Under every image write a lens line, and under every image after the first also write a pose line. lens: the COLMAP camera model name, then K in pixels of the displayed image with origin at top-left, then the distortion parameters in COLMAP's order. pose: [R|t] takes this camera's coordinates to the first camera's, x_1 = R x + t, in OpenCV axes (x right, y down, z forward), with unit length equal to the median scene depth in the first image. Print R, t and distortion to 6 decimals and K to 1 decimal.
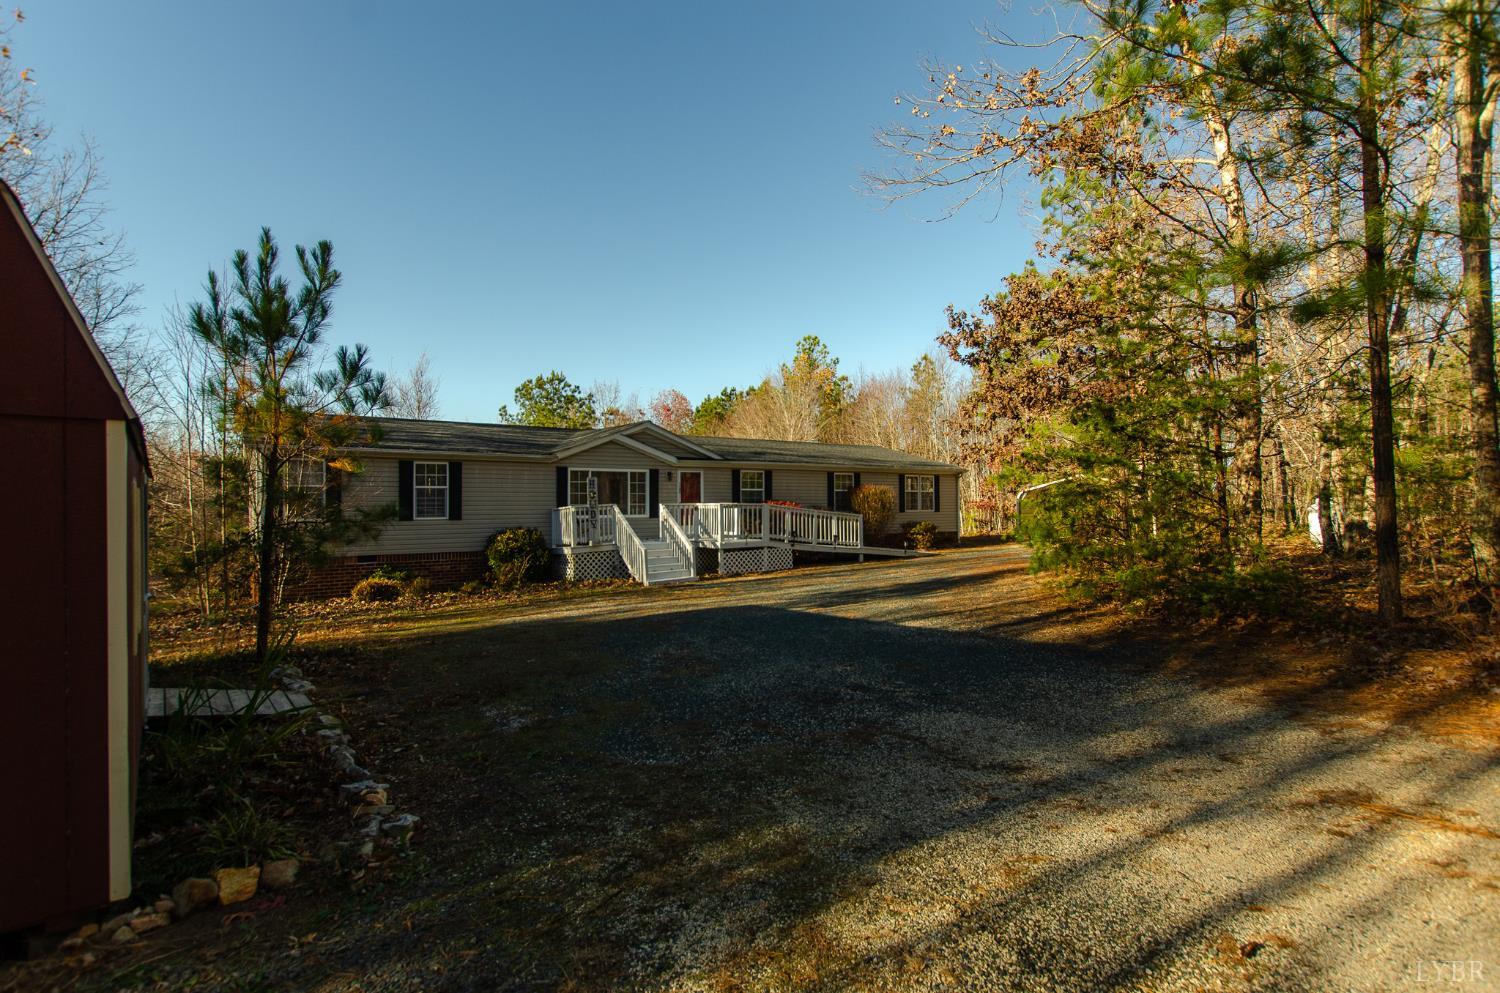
lens RADIAL K [[666.5, 0, 751.5], [0, 666.5, 500.1], [0, 0, 1]] dist [-0.036701, 0.008172]
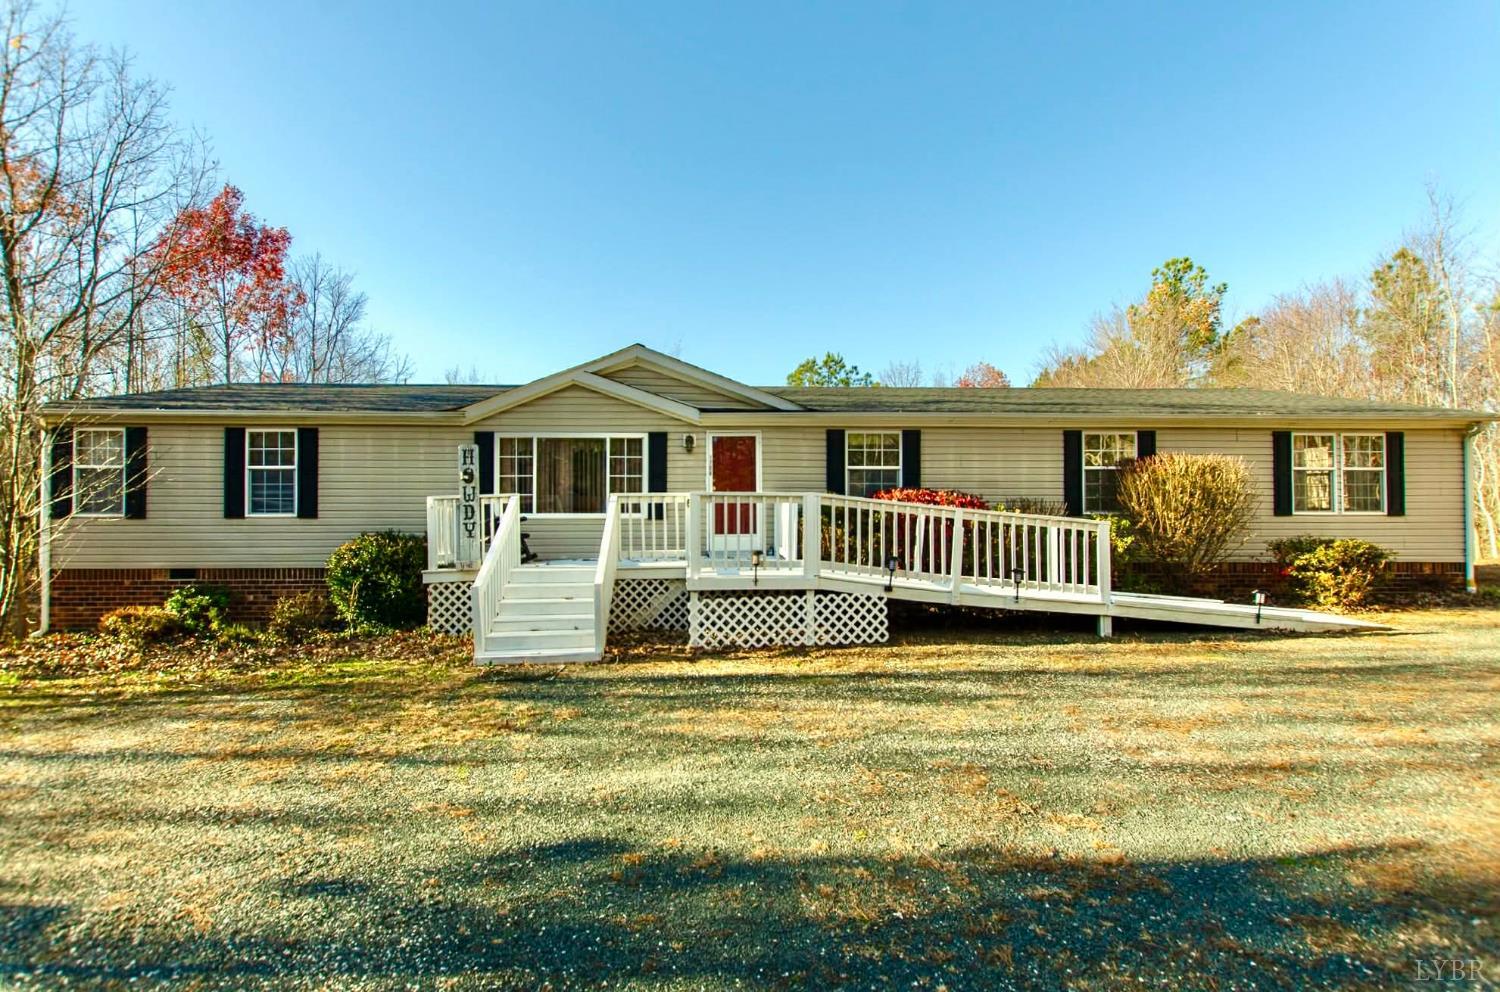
lens RADIAL K [[645.3, 0, 741.5], [0, 645.3, 496.0], [0, 0, 1]] dist [0.000354, -0.000054]
pose [[0.844077, -0.001931, -0.536218, 0.210671], [-0.000190, 0.999992, -0.003901, 0.009336], [0.536222, 0.003395, 0.844070, 0.608174]]
